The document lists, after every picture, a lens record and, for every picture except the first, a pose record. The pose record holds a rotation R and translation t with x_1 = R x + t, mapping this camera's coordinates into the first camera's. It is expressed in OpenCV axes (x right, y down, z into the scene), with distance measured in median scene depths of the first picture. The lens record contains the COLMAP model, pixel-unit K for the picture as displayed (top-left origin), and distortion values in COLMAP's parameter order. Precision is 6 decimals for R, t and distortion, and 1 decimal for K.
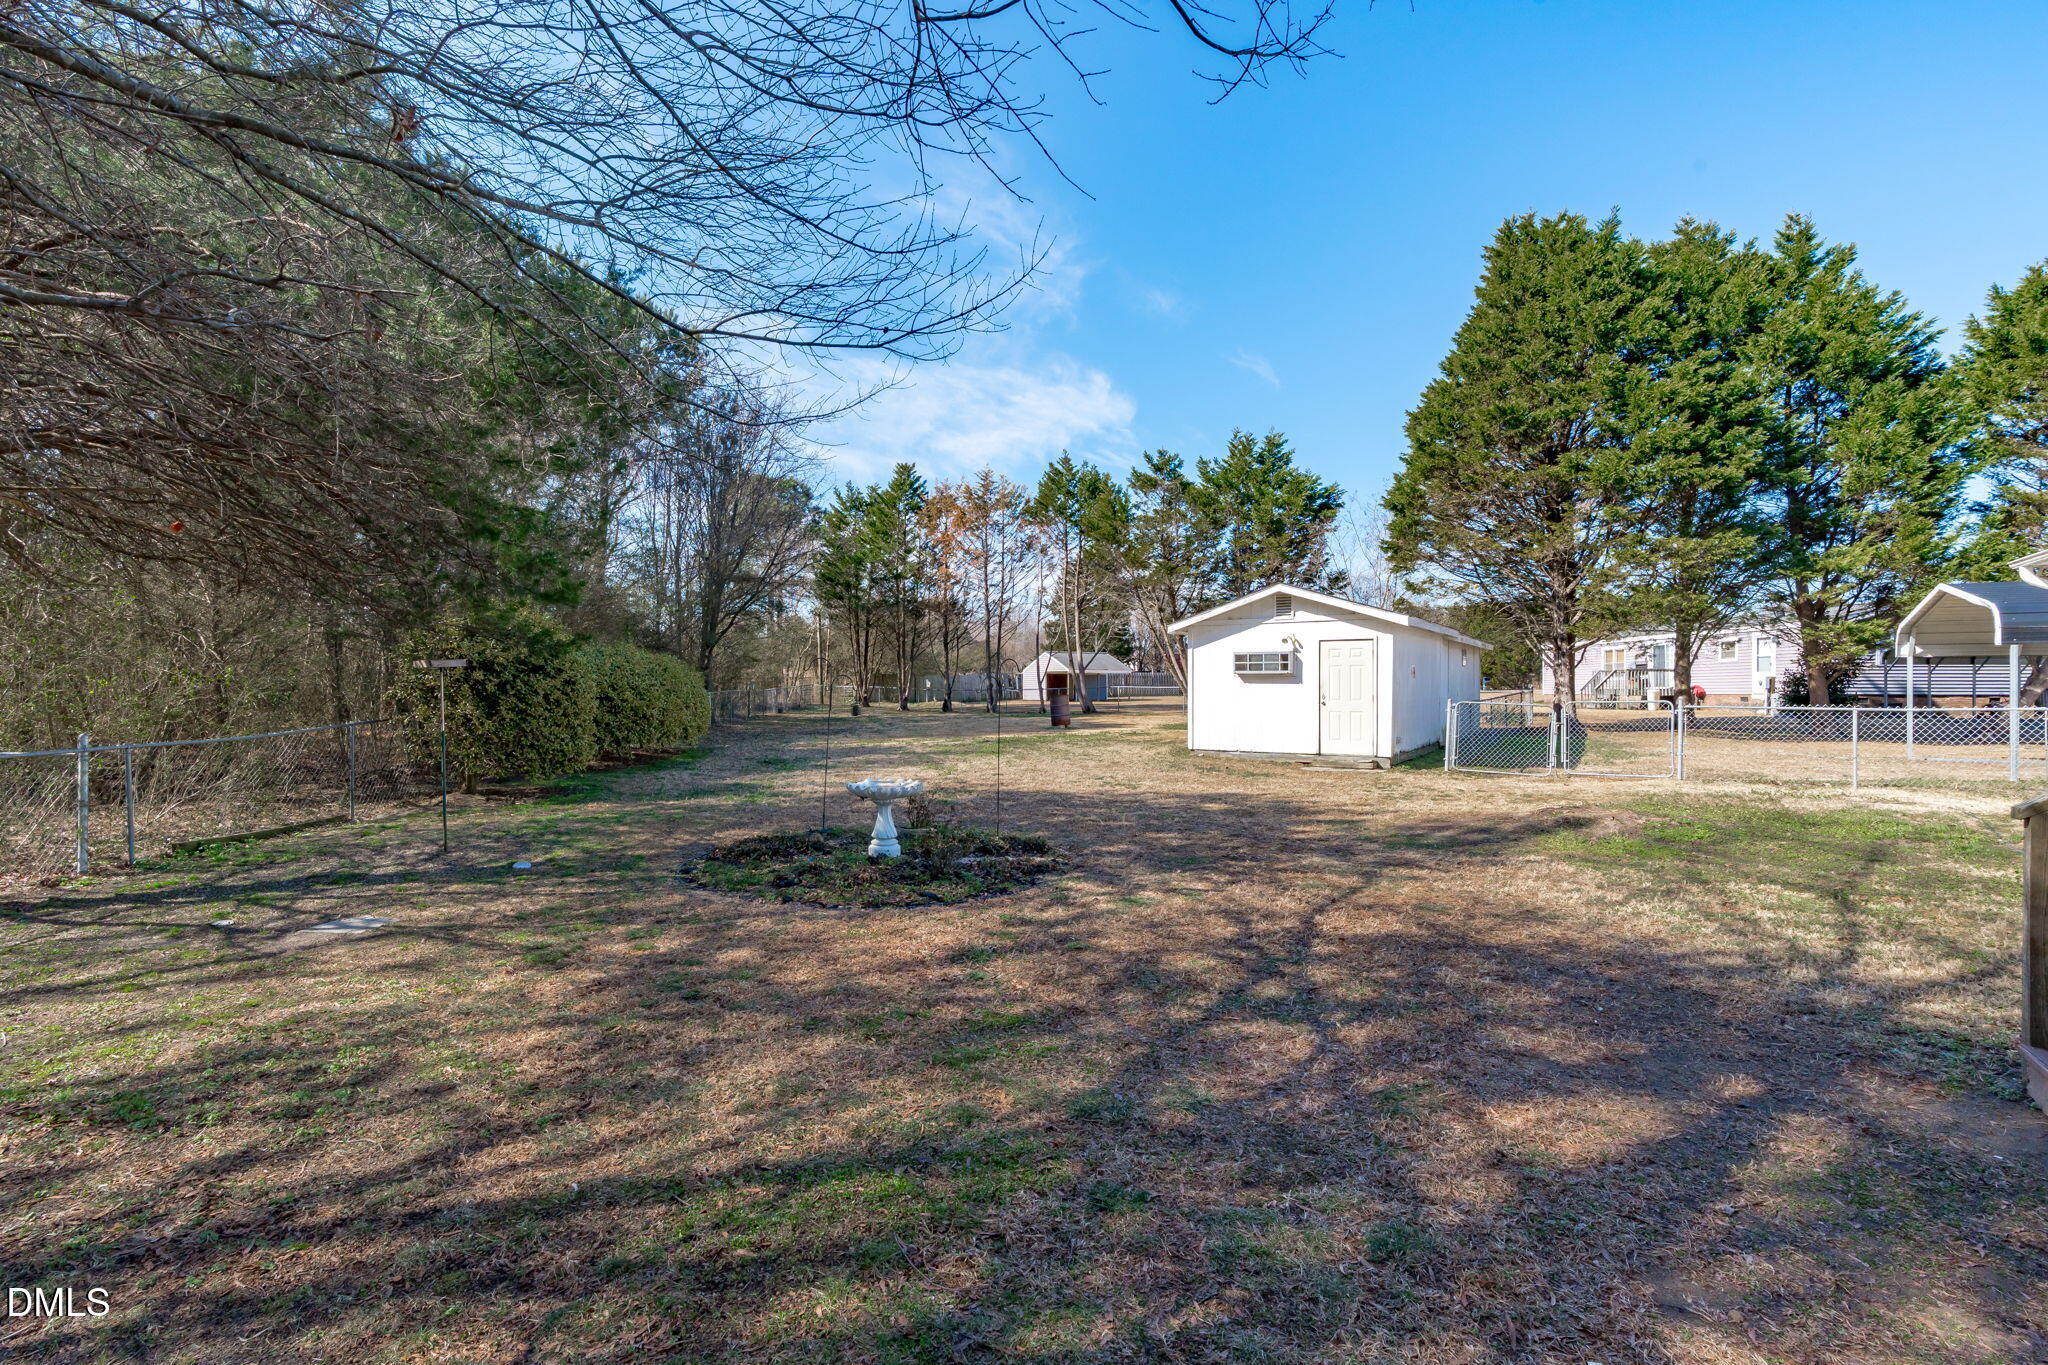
lens RADIAL K [[906.5, 0, 1010.7], [0, 906.5, 685.7], [0, 0, 1]] dist [-0.000830, -0.000329]
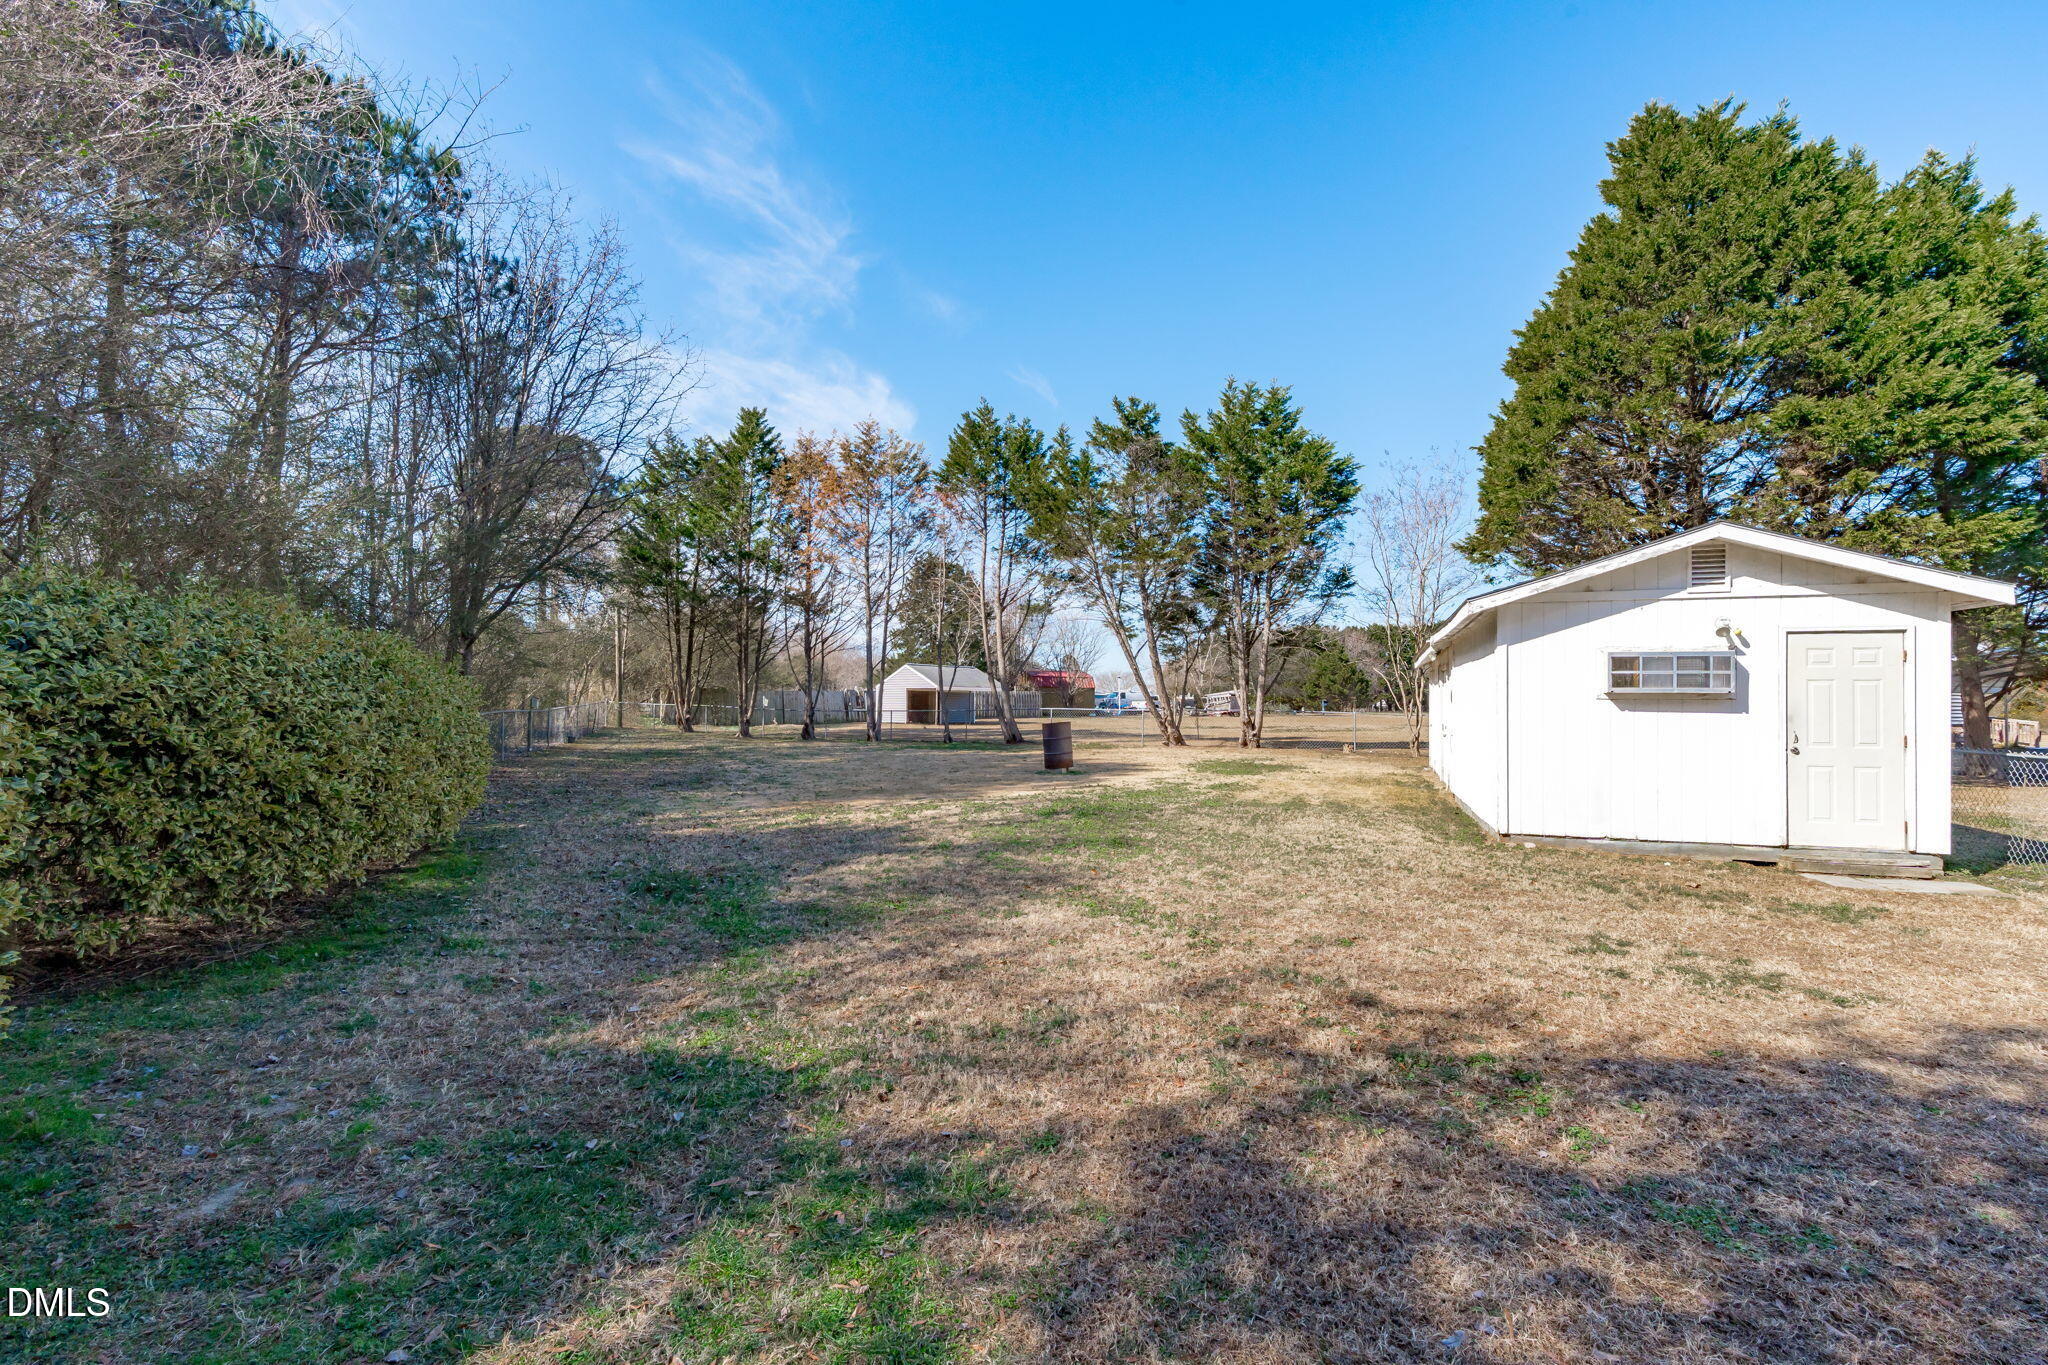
lens RADIAL K [[906.5, 0, 1014.8], [0, 906.5, 683.9], [0, 0, 1]] dist [-0.000830, -0.000329]
pose [[0.970029, 0.014344, 0.242567, -0.112118], [-0.008988, 0.999691, -0.023172, -0.001575], [-0.242824, 0.020297, 0.969858, 0.293605]]
